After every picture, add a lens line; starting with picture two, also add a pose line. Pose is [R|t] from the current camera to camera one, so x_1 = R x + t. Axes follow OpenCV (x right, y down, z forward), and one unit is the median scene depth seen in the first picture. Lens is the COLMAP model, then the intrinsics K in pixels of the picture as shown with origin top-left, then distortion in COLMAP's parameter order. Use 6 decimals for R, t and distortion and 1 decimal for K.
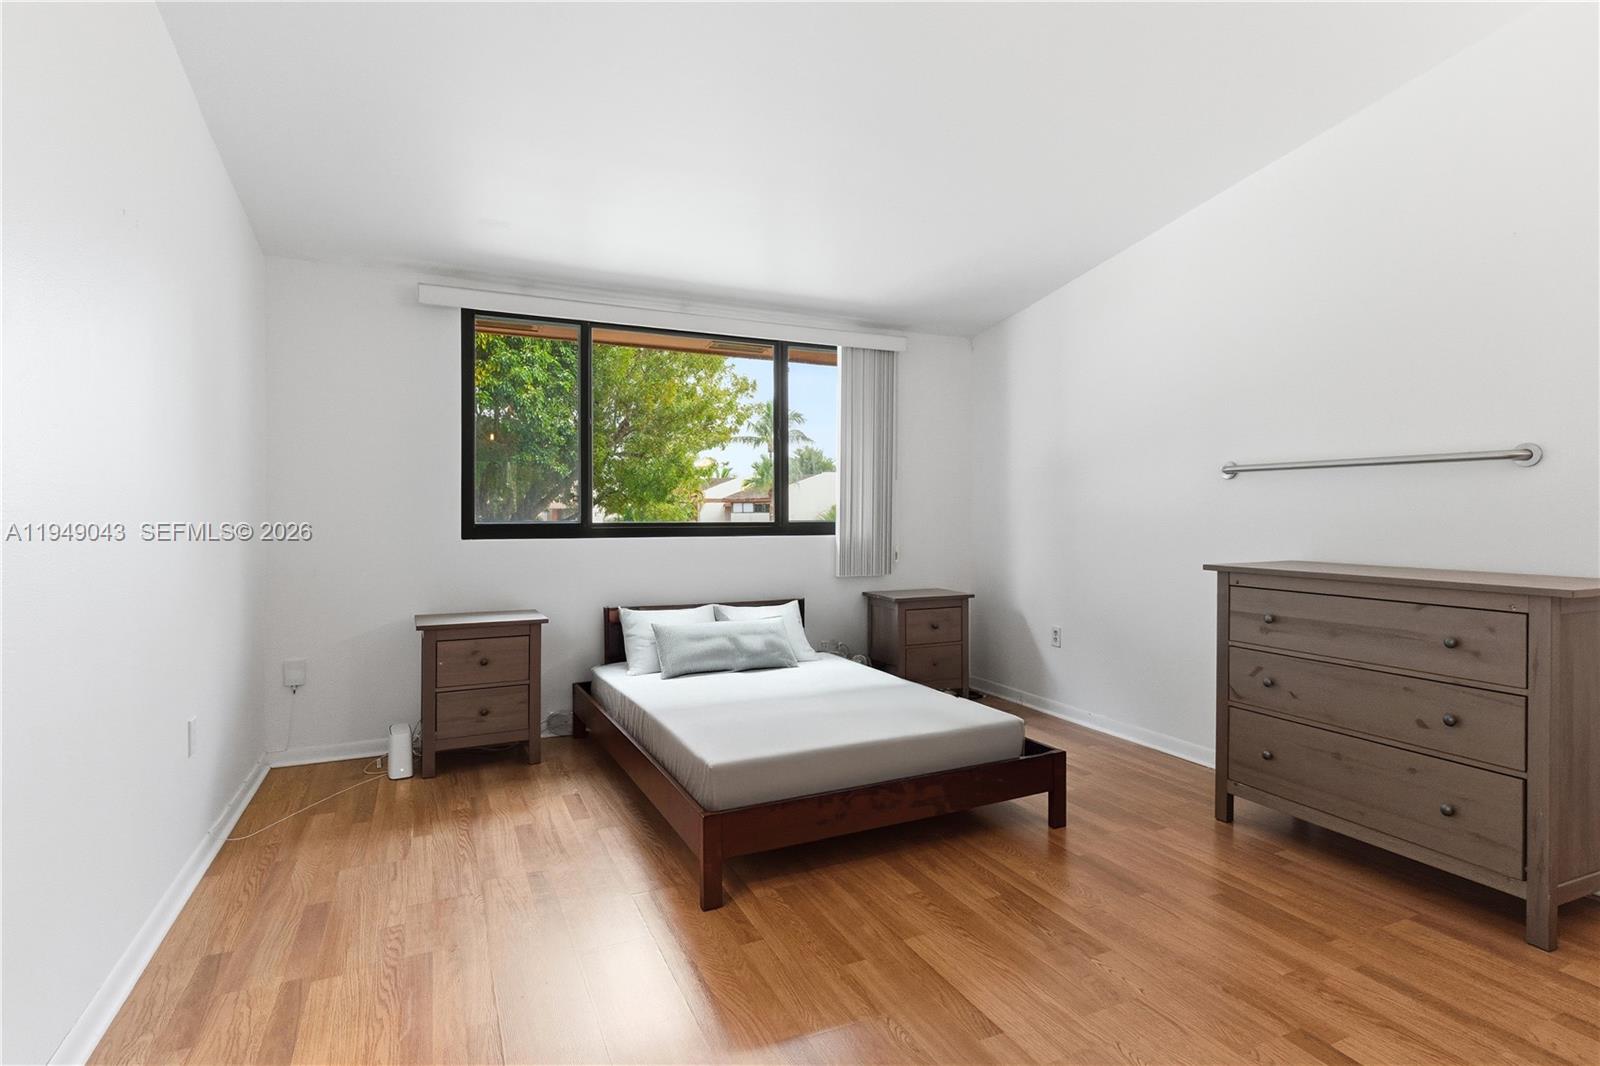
lens RADIAL K [[787.9, 0, 812.4], [0, 787.9, 521.3], [0, 0, 1]] dist [-0.000210, -0.001183]
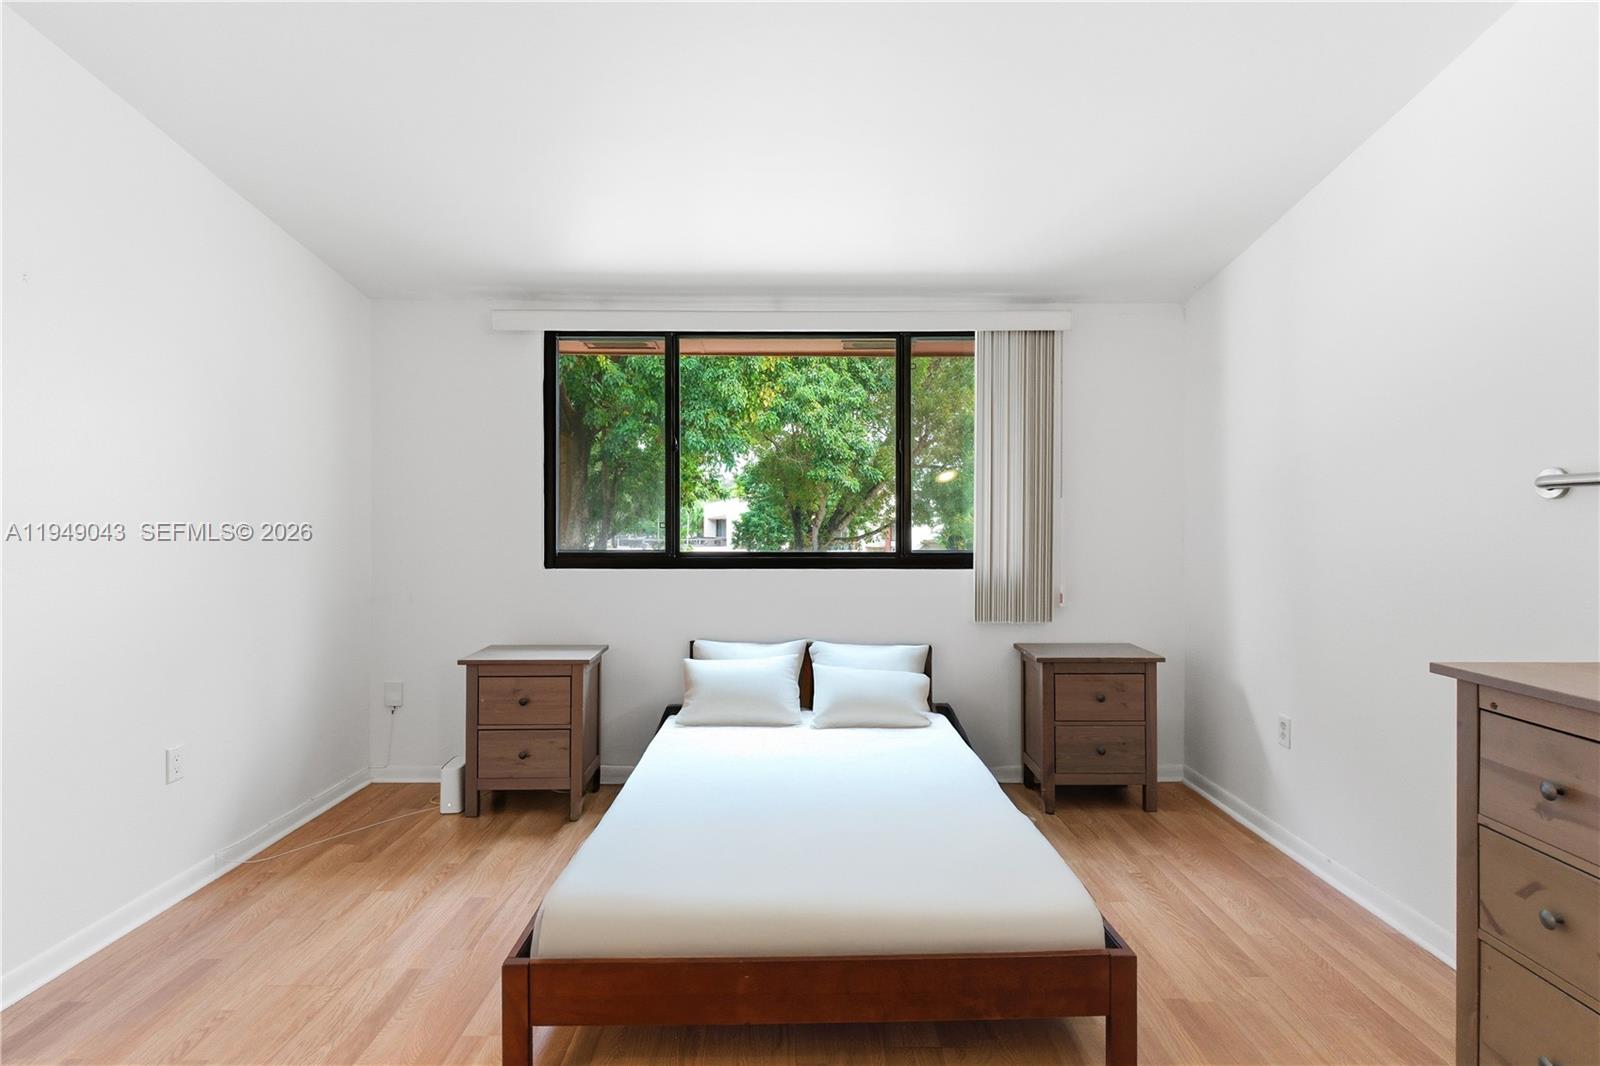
lens RADIAL K [[787.9, 0, 813.2], [0, 787.9, 528.6], [0, 0, 1]] dist [-0.000210, -0.001183]
pose [[0.906472, 0.004281, -0.422245, 0.291761], [-0.005660, 0.999982, -0.002013, -0.029086], [0.422228, 0.004215, 0.906480, 0.284143]]
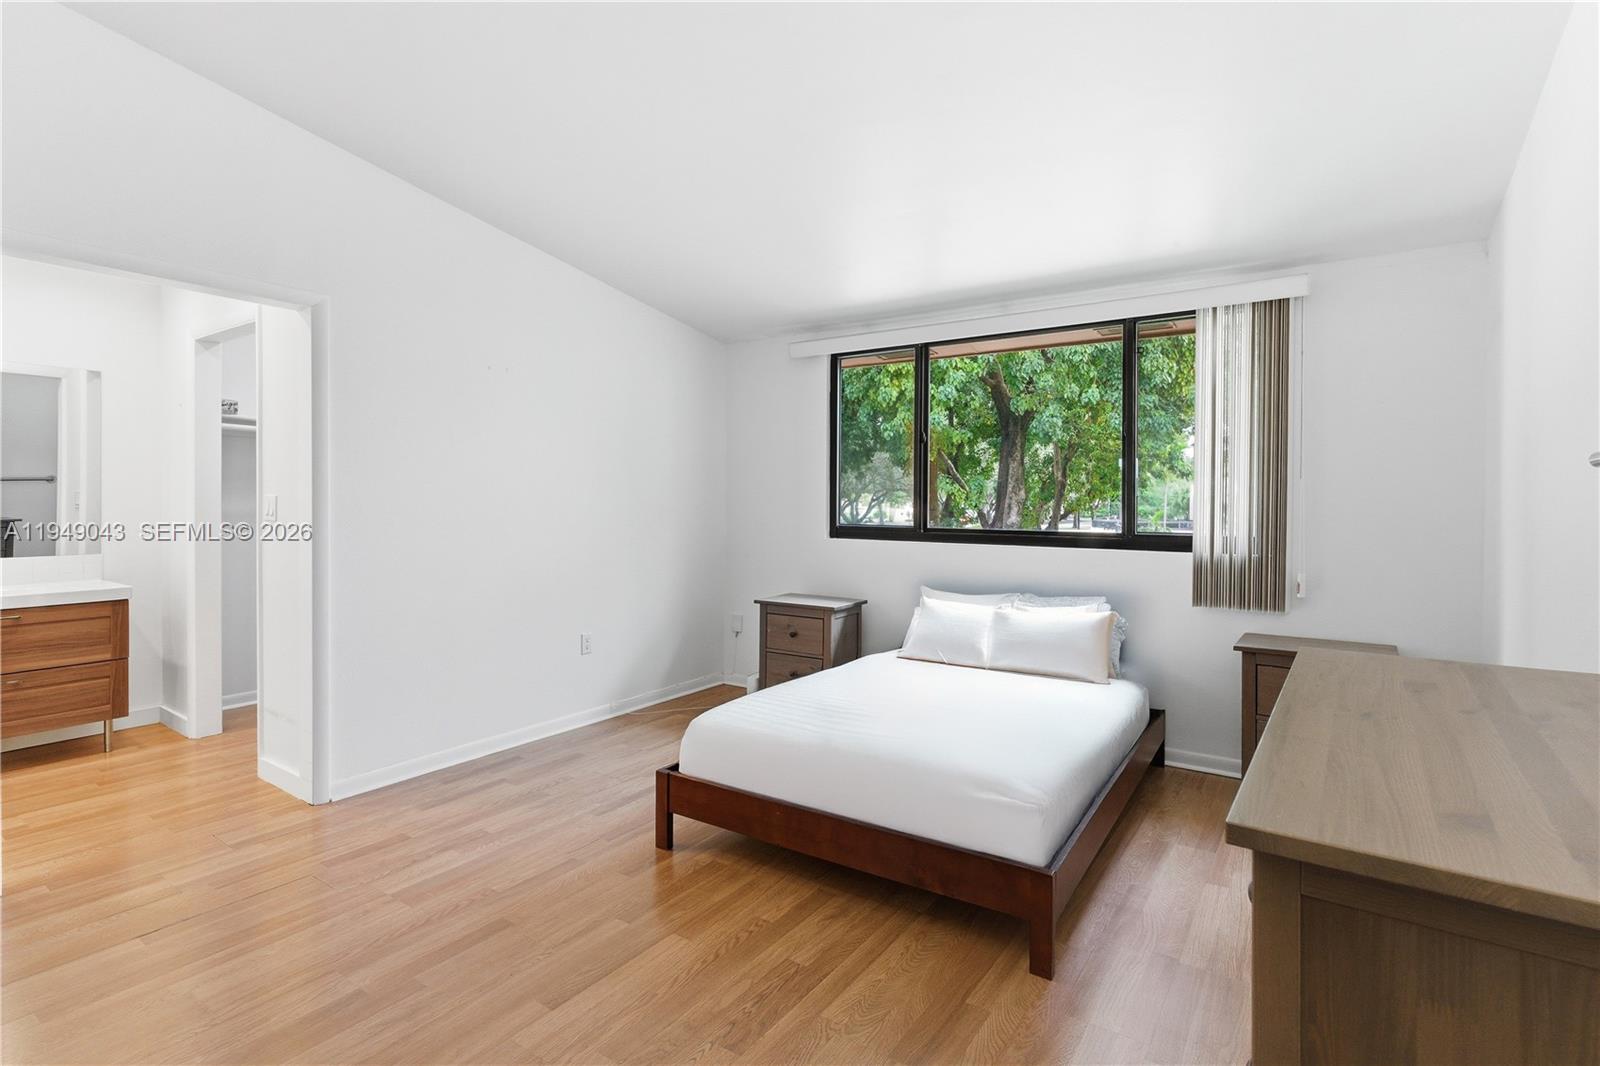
lens RADIAL K [[787.9, 0, 811.4], [0, 787.9, 506.7], [0, 0, 1]] dist [-0.000210, -0.001183]
pose [[0.506248, 0.010231, -0.862327, 0.681889], [-0.017078, 0.999852, 0.001837, -0.030712], [0.862219, 0.013797, 0.506348, 0.372825]]
